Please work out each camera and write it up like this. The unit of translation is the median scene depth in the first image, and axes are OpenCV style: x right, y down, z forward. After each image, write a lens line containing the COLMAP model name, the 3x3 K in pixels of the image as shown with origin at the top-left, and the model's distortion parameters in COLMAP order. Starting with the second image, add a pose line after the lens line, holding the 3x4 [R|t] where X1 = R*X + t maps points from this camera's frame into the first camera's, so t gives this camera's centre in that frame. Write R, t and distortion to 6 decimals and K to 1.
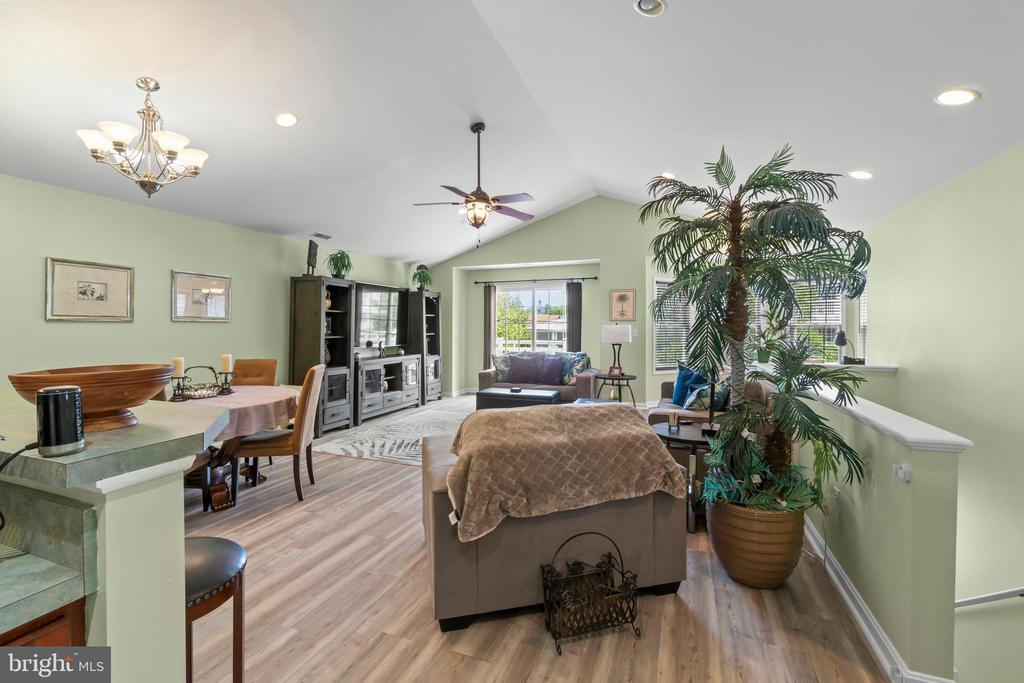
lens RADIAL K [[439.0, 0, 521.3], [0, 439.0, 327.6], [0, 0, 1]] dist [-0.002344, -0.001208]
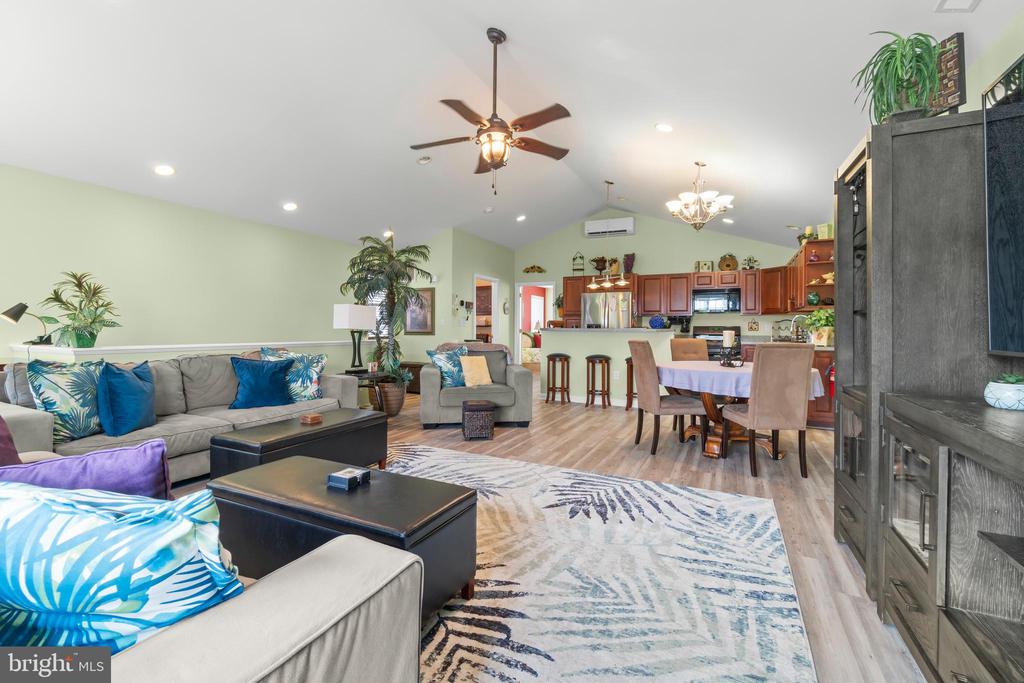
lens RADIAL K [[439.0, 0, 511.5], [0, 439.0, 331.4], [0, 0, 1]] dist [-0.002344, -0.001208]
pose [[-0.996546, -0.006118, 0.082822, -0.214230], [-0.005770, 0.999974, 0.004437, 0.057121], [-0.082847, 0.003944, -0.996554, 1.973148]]
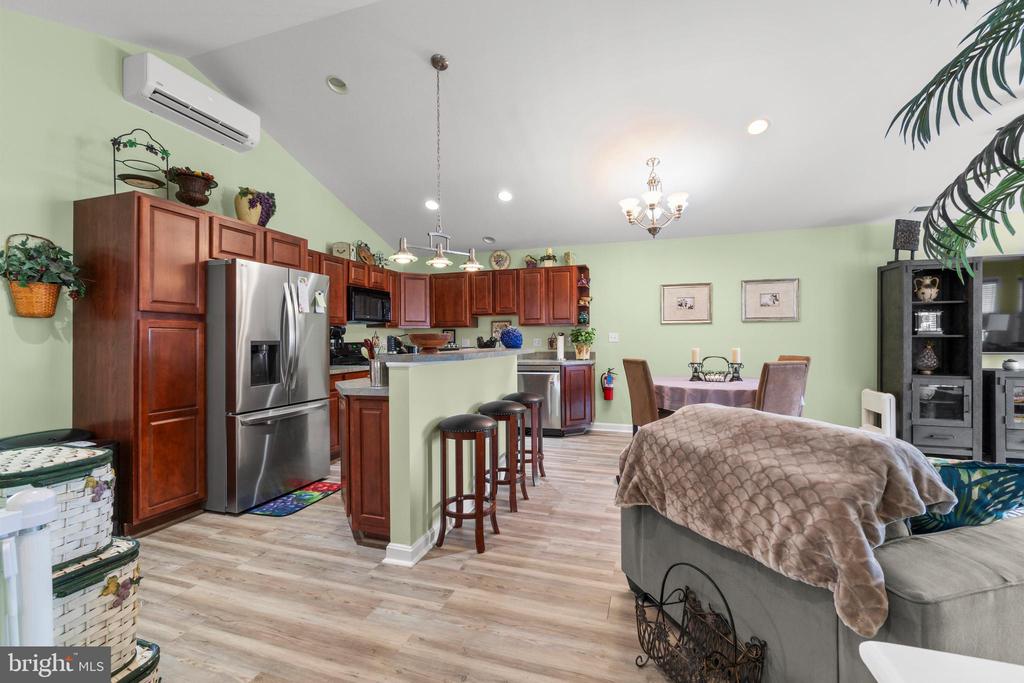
lens RADIAL K [[439.0, 0, 508.6], [0, 439.0, 331.9], [0, 0, 1]] dist [-0.002344, -0.001208]
pose [[0.061269, -0.016010, -0.997993, 0.428181], [0.007688, 0.999849, -0.015567, 0.029351], [0.998092, -0.006719, 0.061383, 0.294898]]
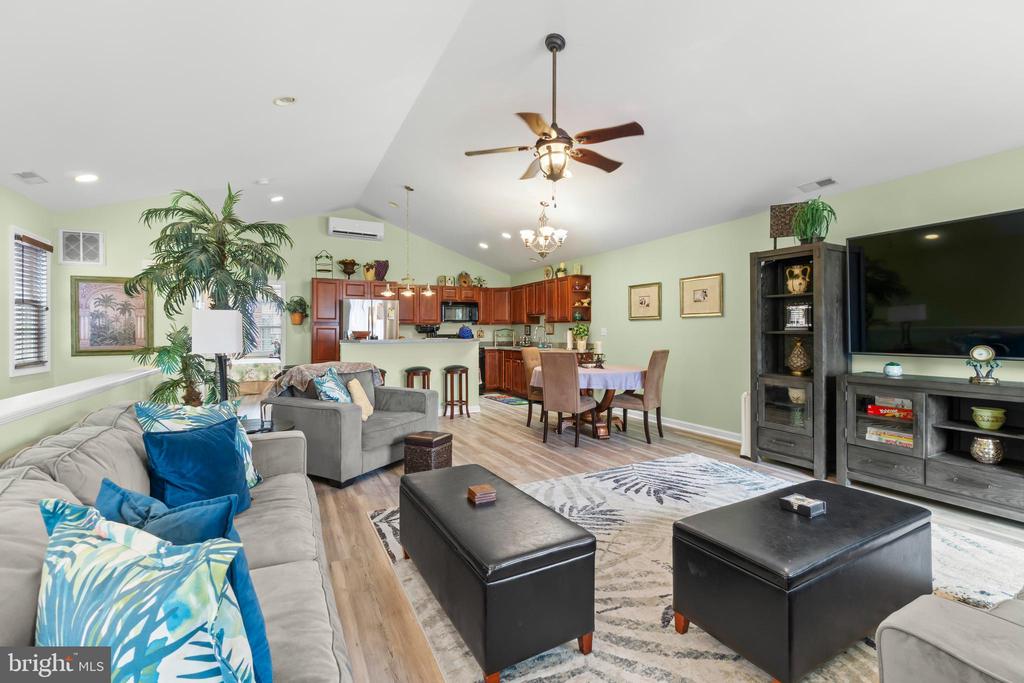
lens RADIAL K [[439.0, 0, 504.9], [0, 439.0, 332.8], [0, 0, 1]] dist [-0.002344, -0.001208]
pose [[-0.661425, 0.004523, -0.749997, 0.564427], [0.005140, 0.999986, 0.001498, 0.027065], [0.749993, -0.002864, -0.661439, 1.595748]]
